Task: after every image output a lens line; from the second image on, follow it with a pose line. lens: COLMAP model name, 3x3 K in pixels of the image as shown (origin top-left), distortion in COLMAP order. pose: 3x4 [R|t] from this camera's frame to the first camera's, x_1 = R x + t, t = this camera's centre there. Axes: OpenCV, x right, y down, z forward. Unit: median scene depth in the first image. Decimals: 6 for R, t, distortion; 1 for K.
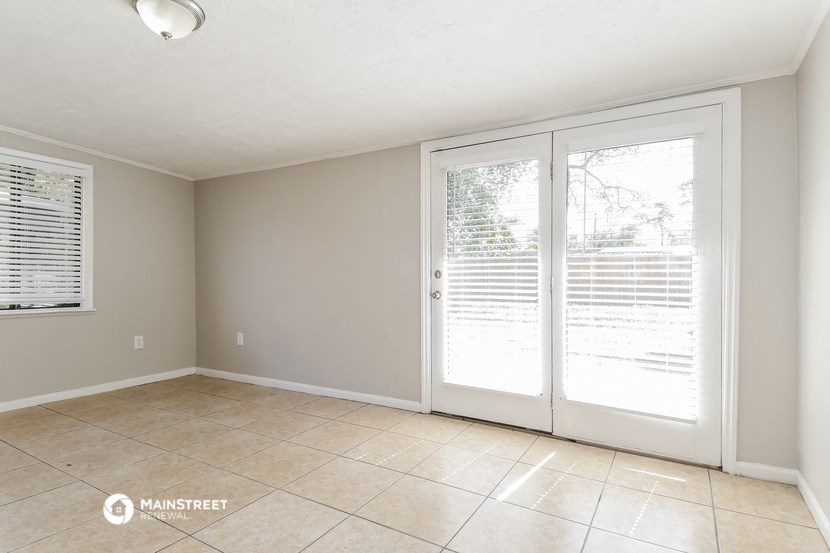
lens RADIAL K [[445.0, 0, 414.3], [0, 445.0, 271.7], [0, 0, 1]] dist [0.070429, -0.054594]
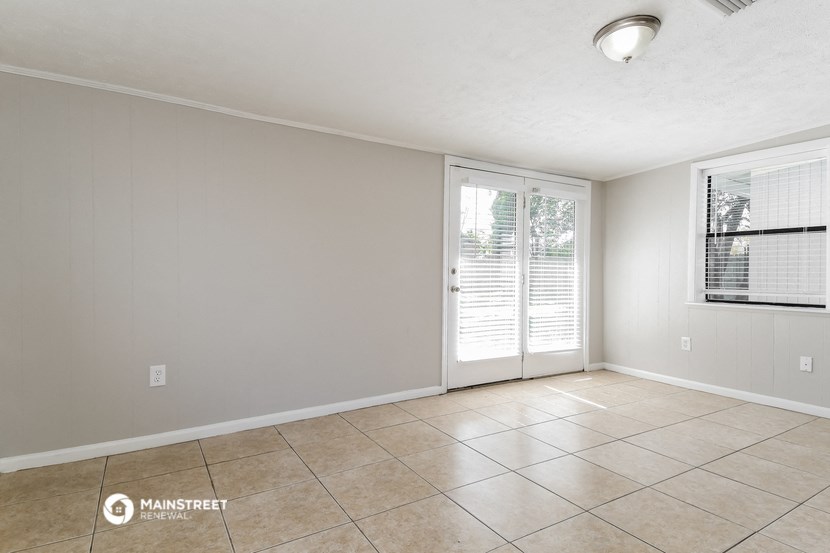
lens RADIAL K [[445.0, 0, 414.3], [0, 445.0, 271.7], [0, 0, 1]] dist [0.070429, -0.054594]
pose [[0.455893, 0.004299, 0.890024, -1.034405], [-0.014159, 0.999897, 0.002423, 0.005051], [-0.889922, -0.013707, 0.455907, 0.559949]]
